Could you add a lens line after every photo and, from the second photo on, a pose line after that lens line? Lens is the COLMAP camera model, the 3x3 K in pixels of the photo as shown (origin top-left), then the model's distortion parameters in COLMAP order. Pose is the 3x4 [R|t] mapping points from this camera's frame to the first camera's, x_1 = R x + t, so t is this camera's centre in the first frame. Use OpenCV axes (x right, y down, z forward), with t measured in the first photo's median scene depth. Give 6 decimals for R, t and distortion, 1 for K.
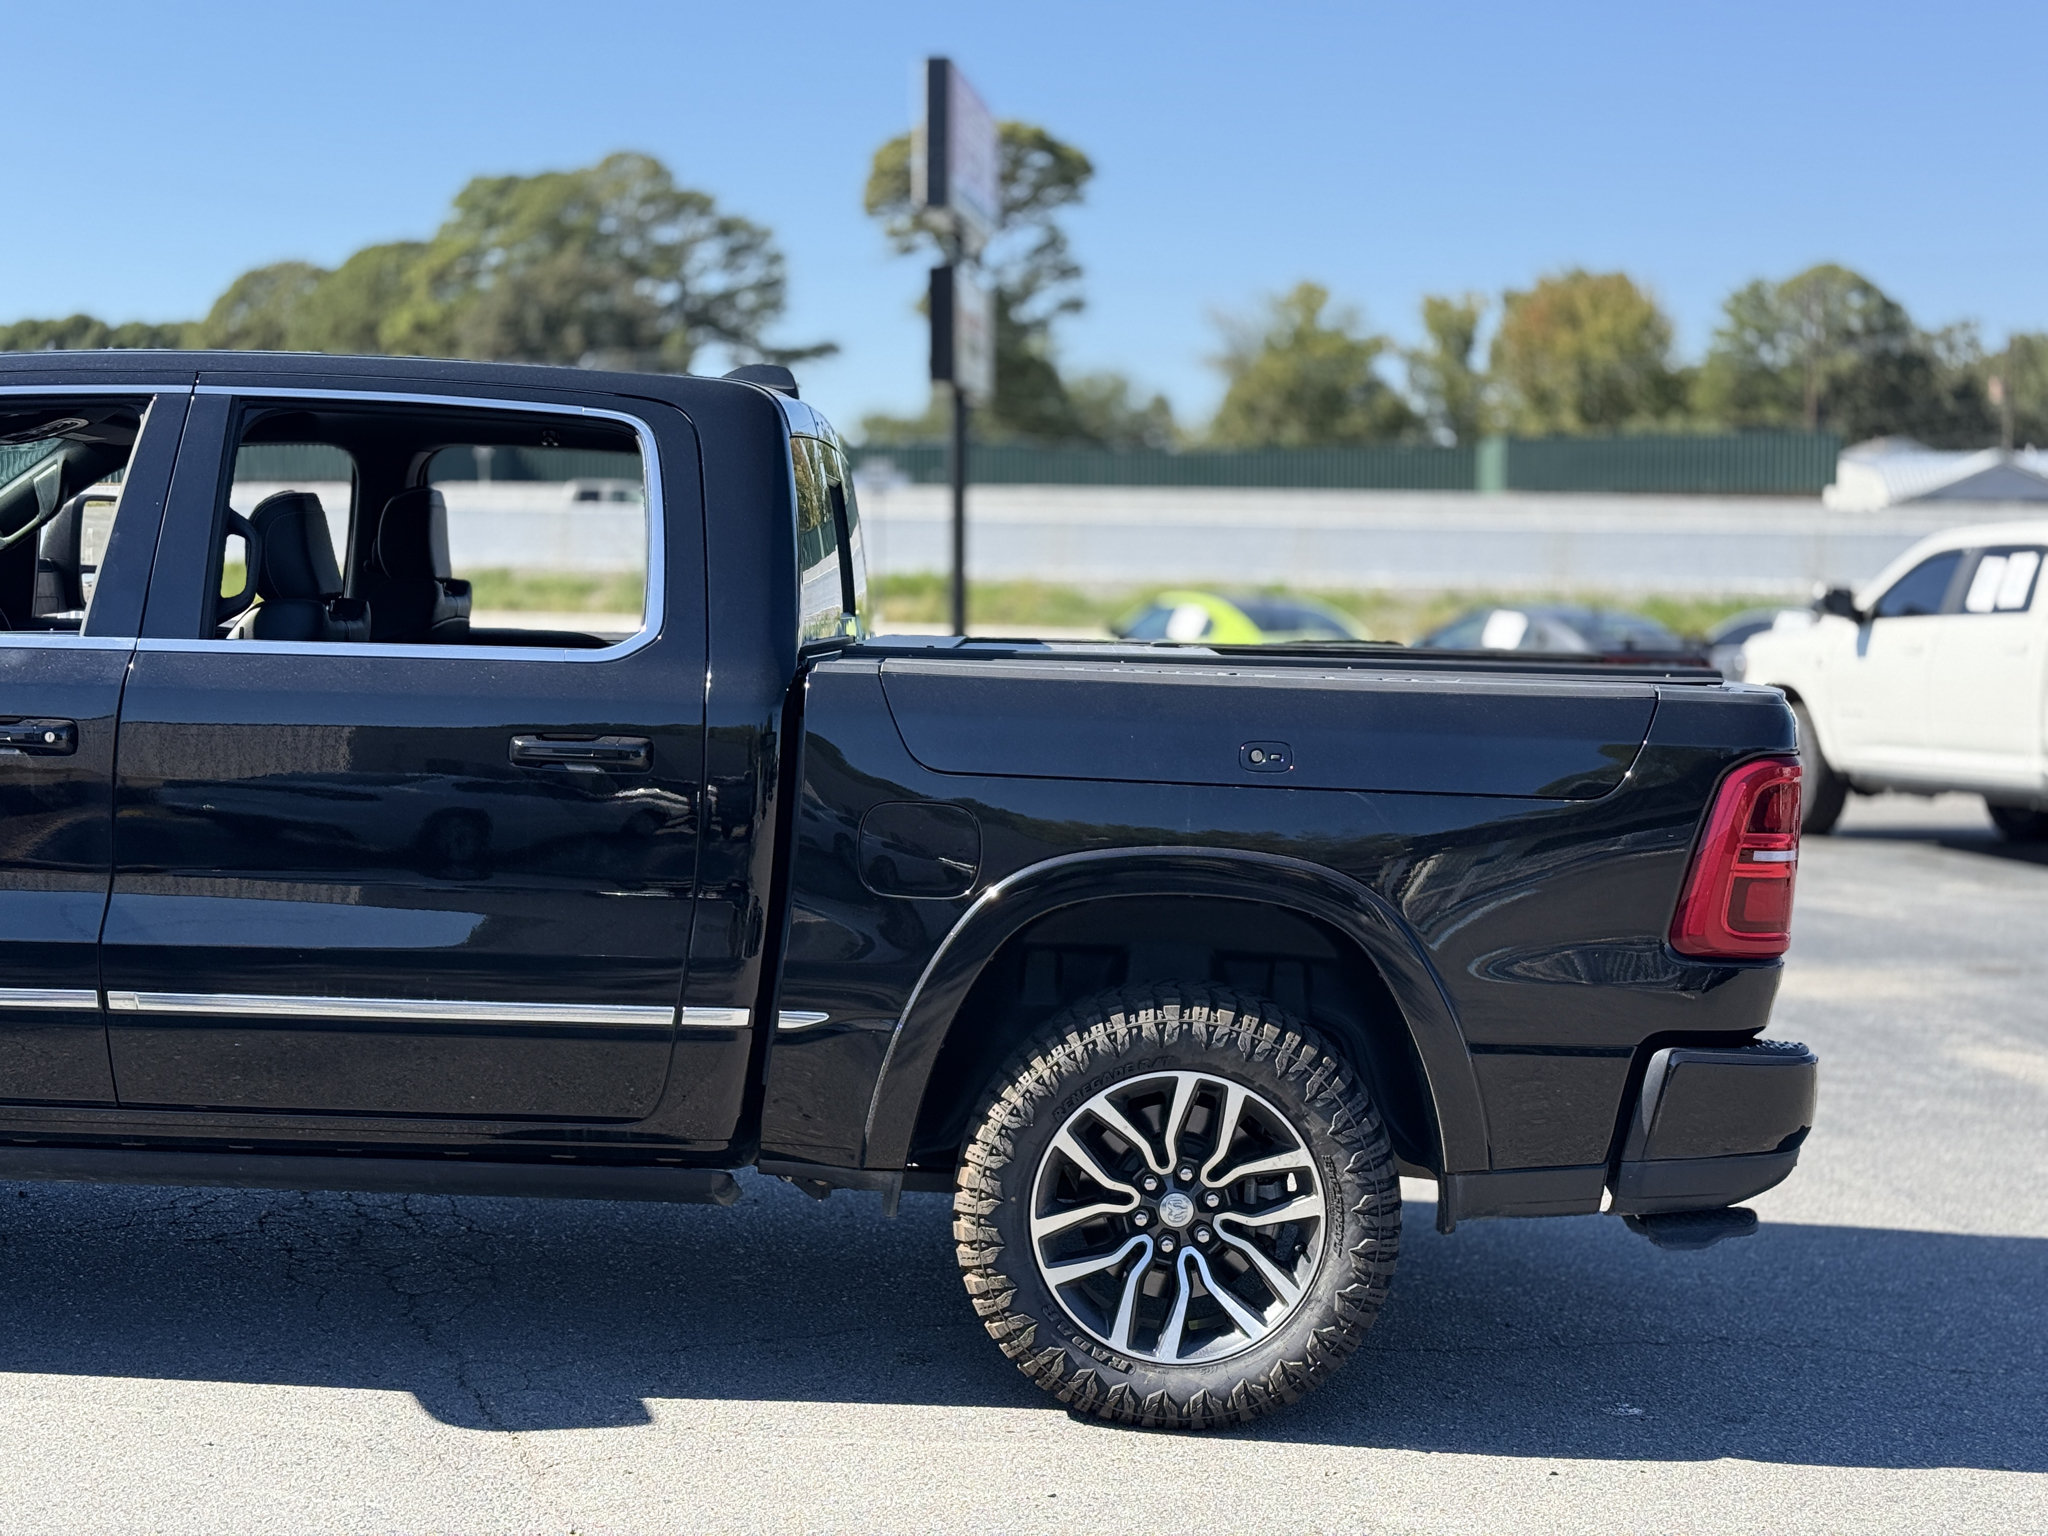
lens RADIAL K [[2861.7, 0, 1032.2], [0, 2861.7, 772.8], [0, 0, 1]] dist [0.127818, 0.000000]
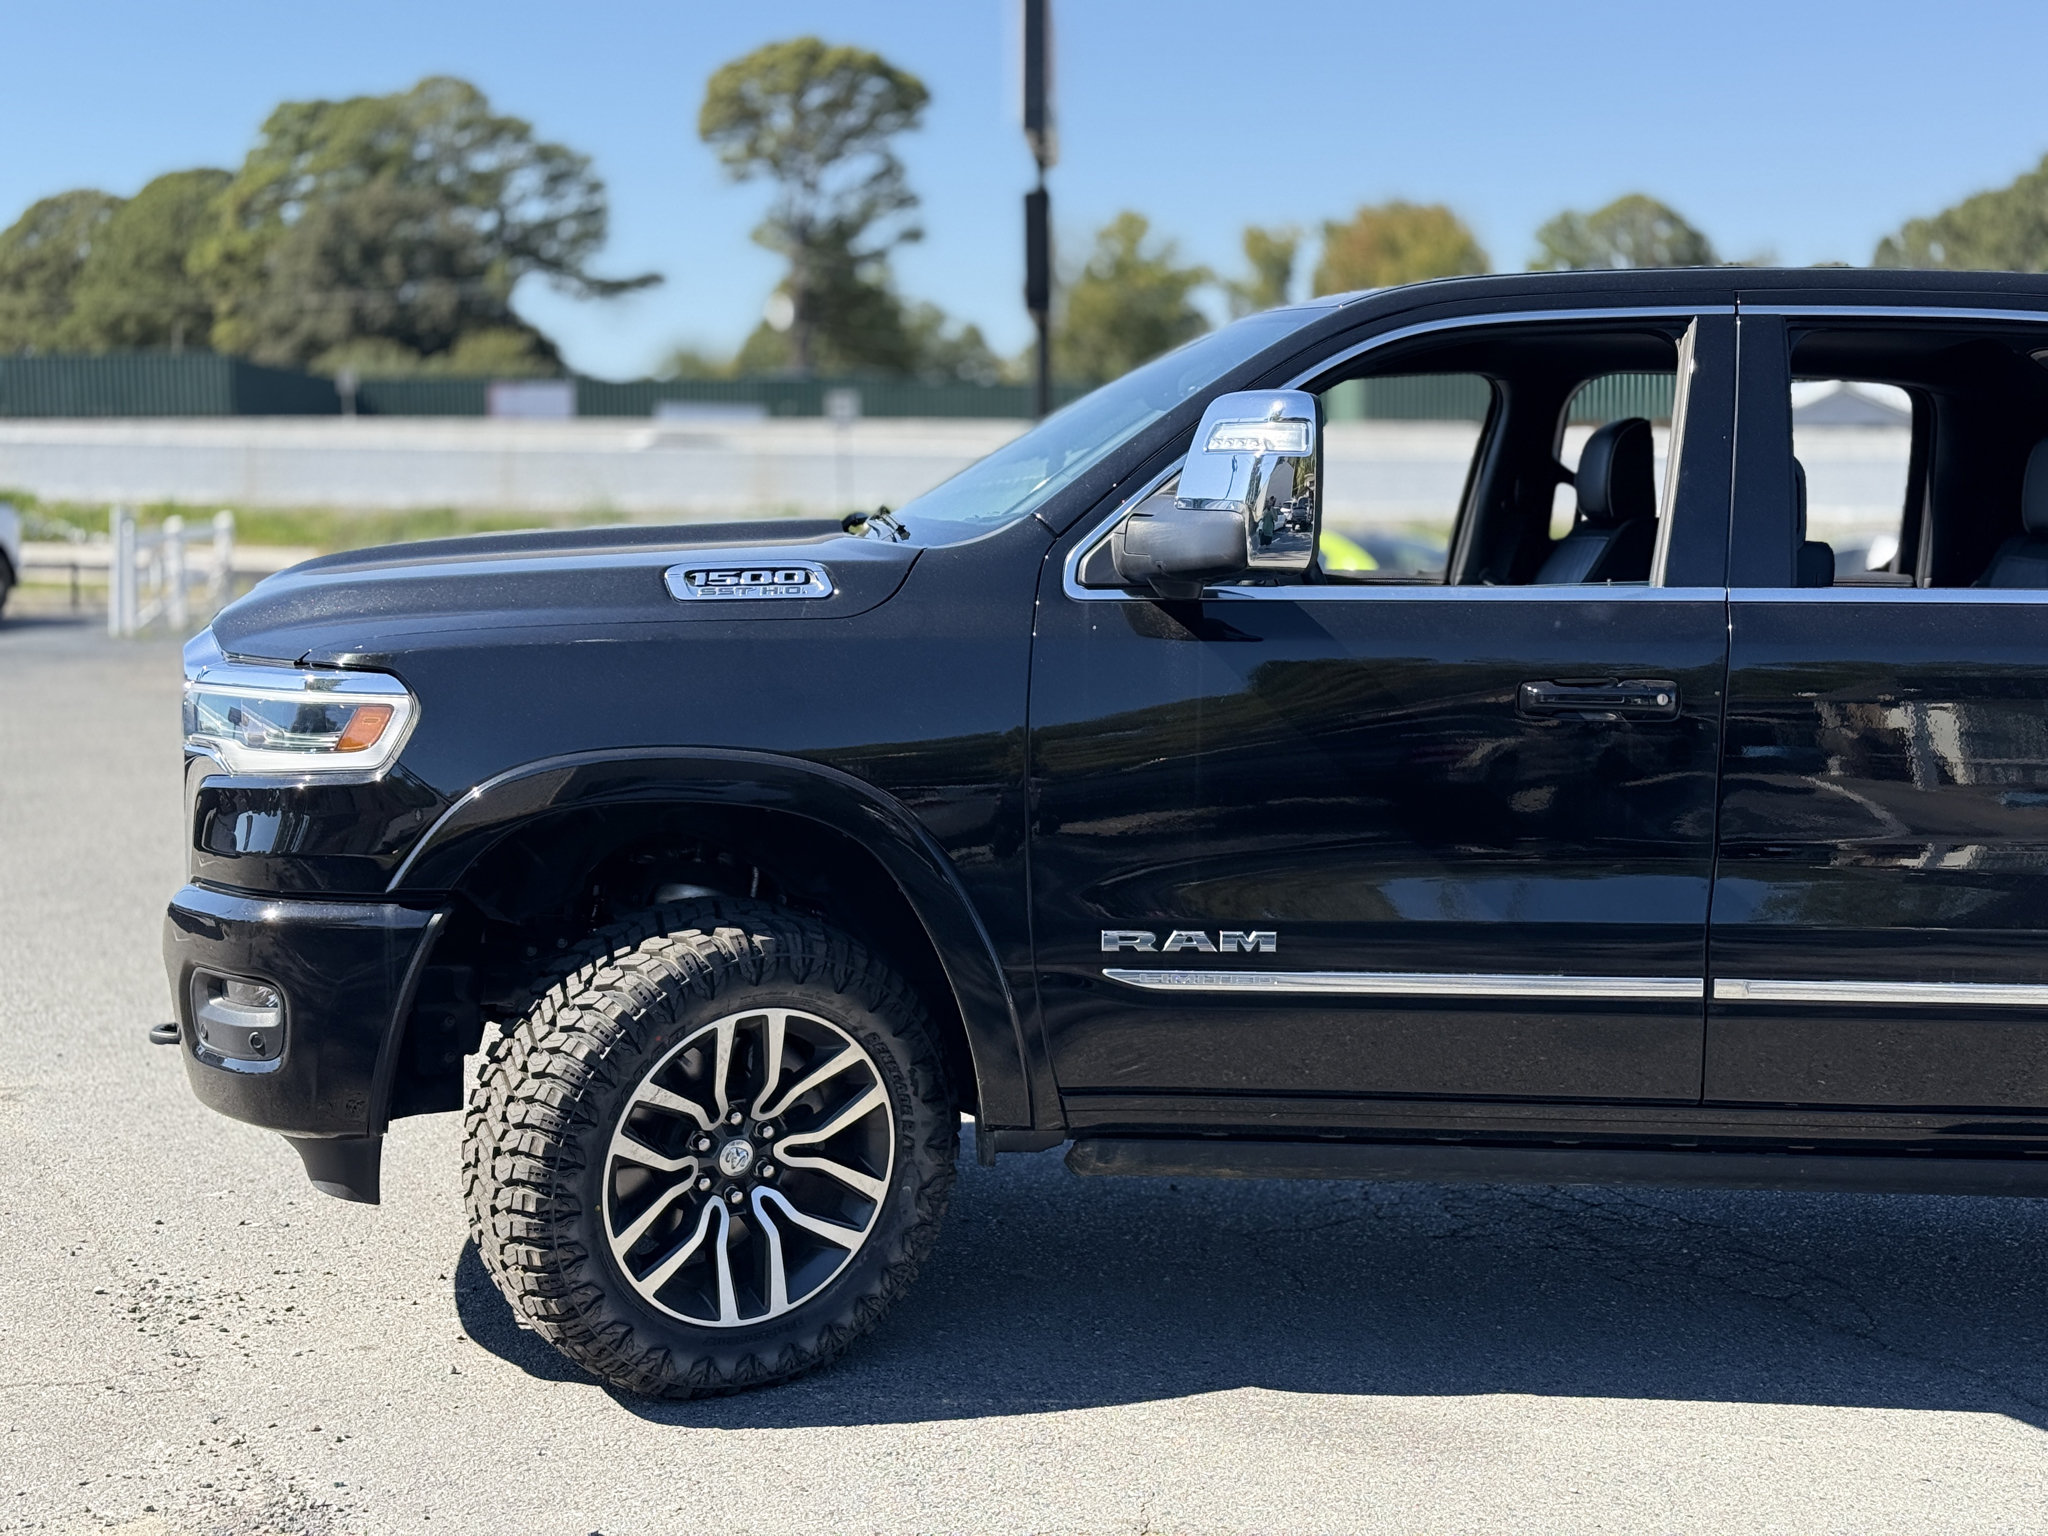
lens RADIAL K [[2861.7, 0, 1008.0], [0, 2861.7, 783.3], [0, 0, 1]] dist [0.127818, 0.000000]
pose [[0.997620, -0.014636, 0.067380, -0.109529], [0.012823, 0.999546, 0.027251, -0.002408], [-0.067748, -0.026323, 0.997355, 0.021593]]
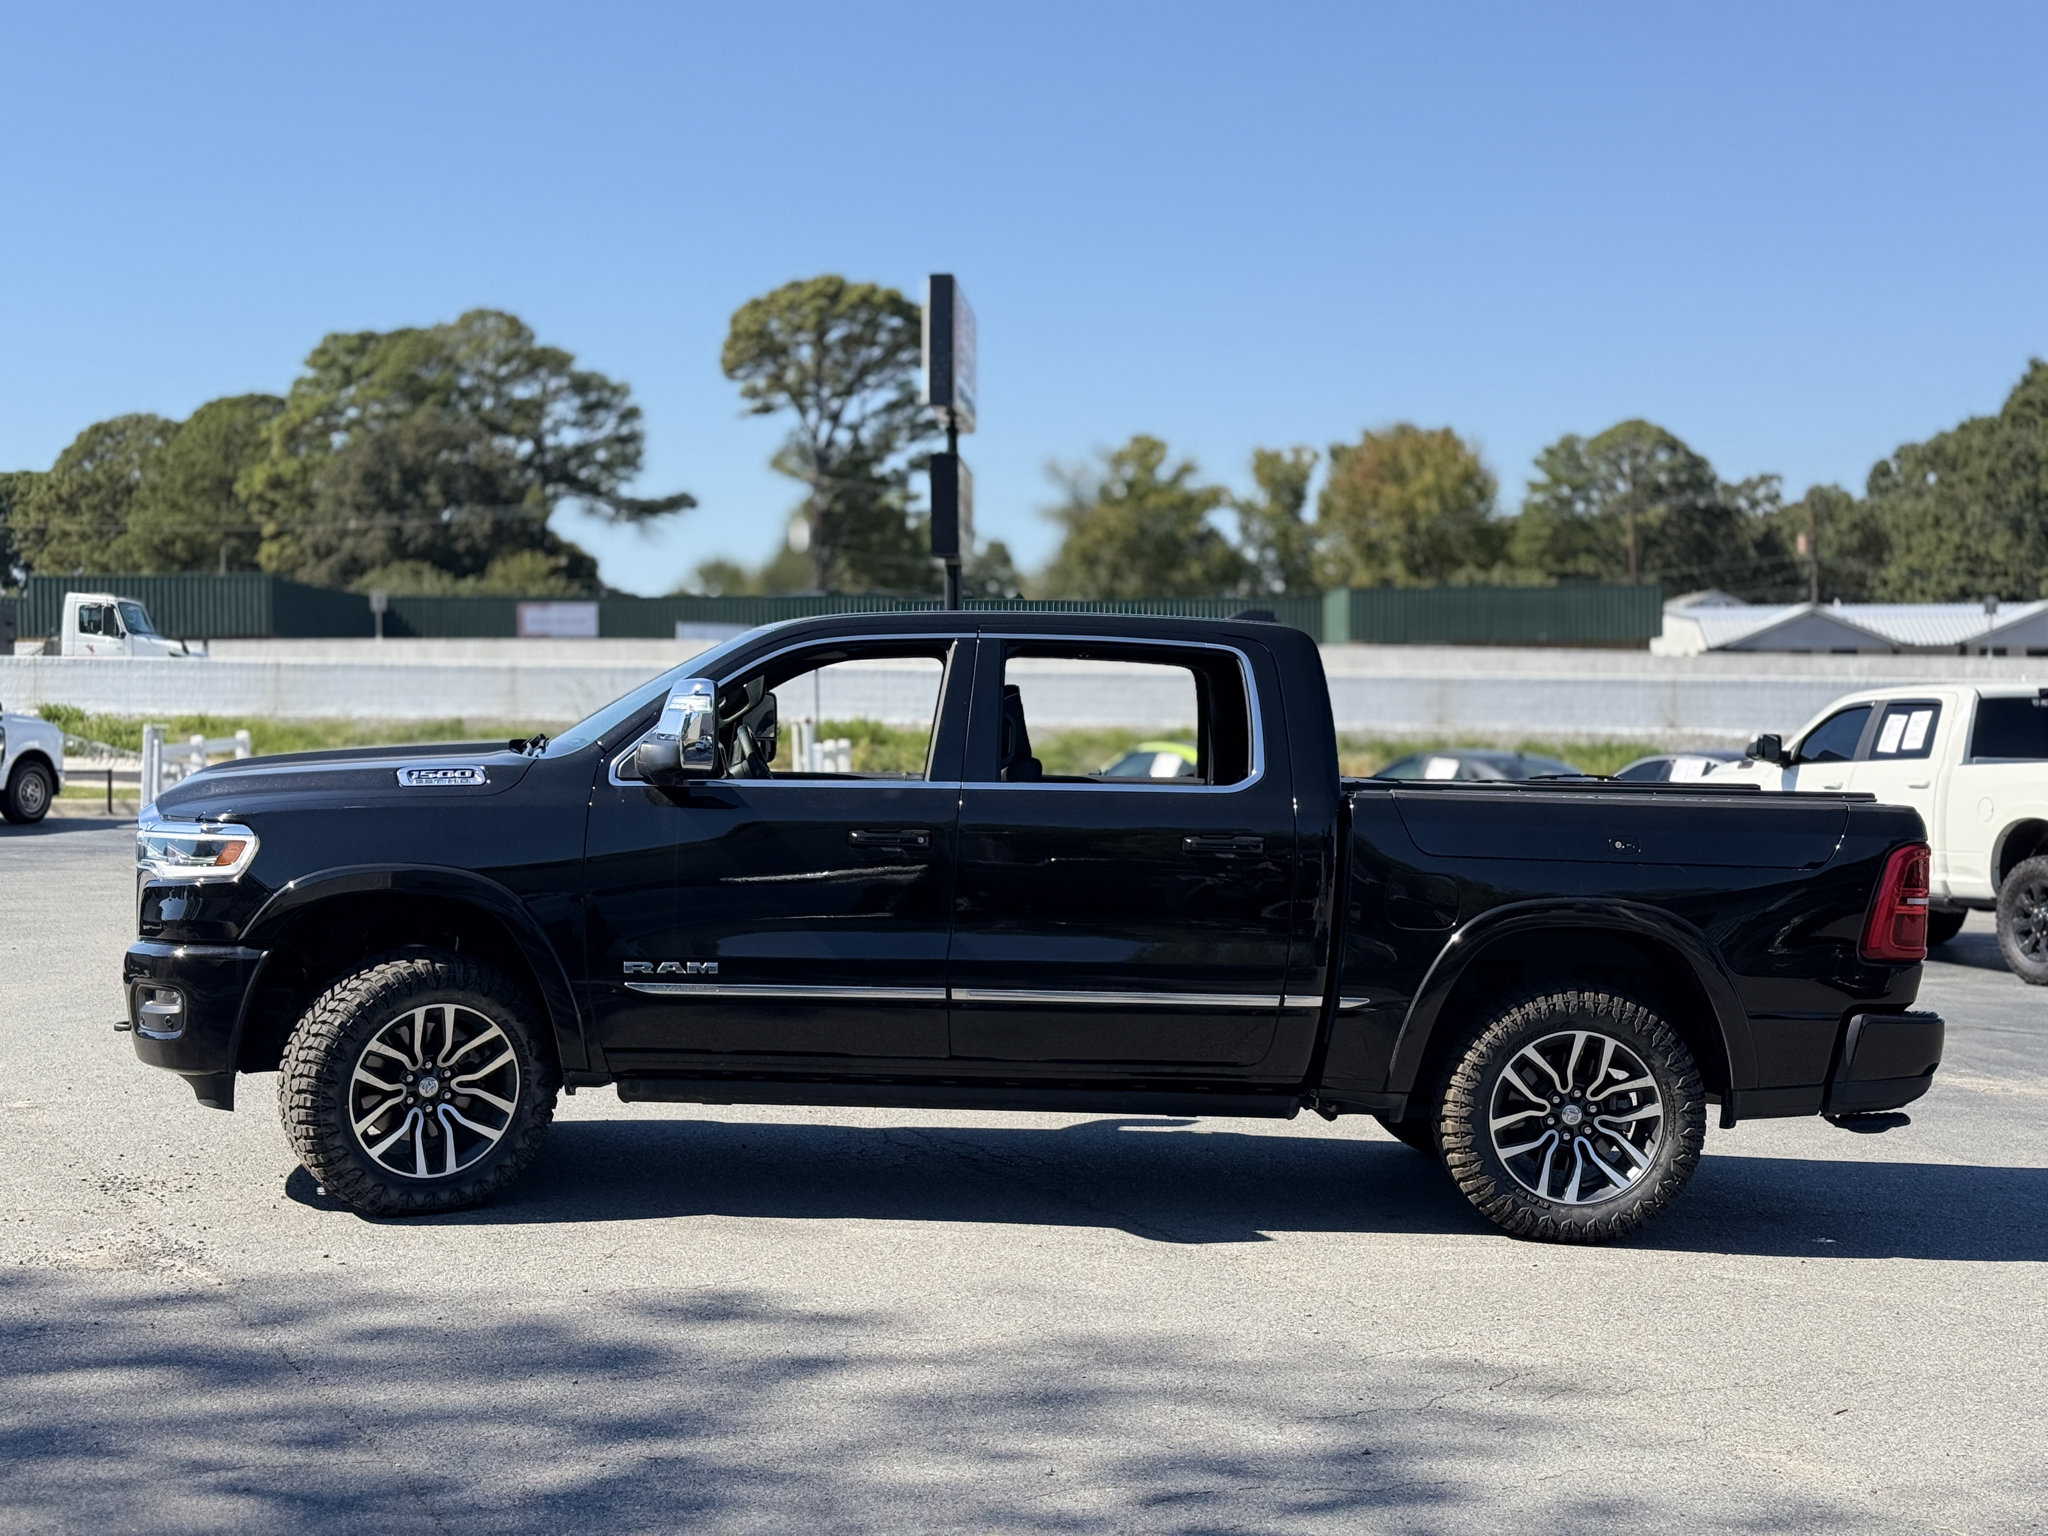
lens RADIAL K [[2861.7, 0, 1028.3], [0, 2861.7, 773.9], [0, 0, 1]] dist [0.127818, 0.000000]
pose [[0.998076, -0.006679, 0.061646, -0.068896], [0.009751, 0.998718, -0.049664, 0.006108], [-0.061235, 0.050169, 0.996862, -0.125878]]
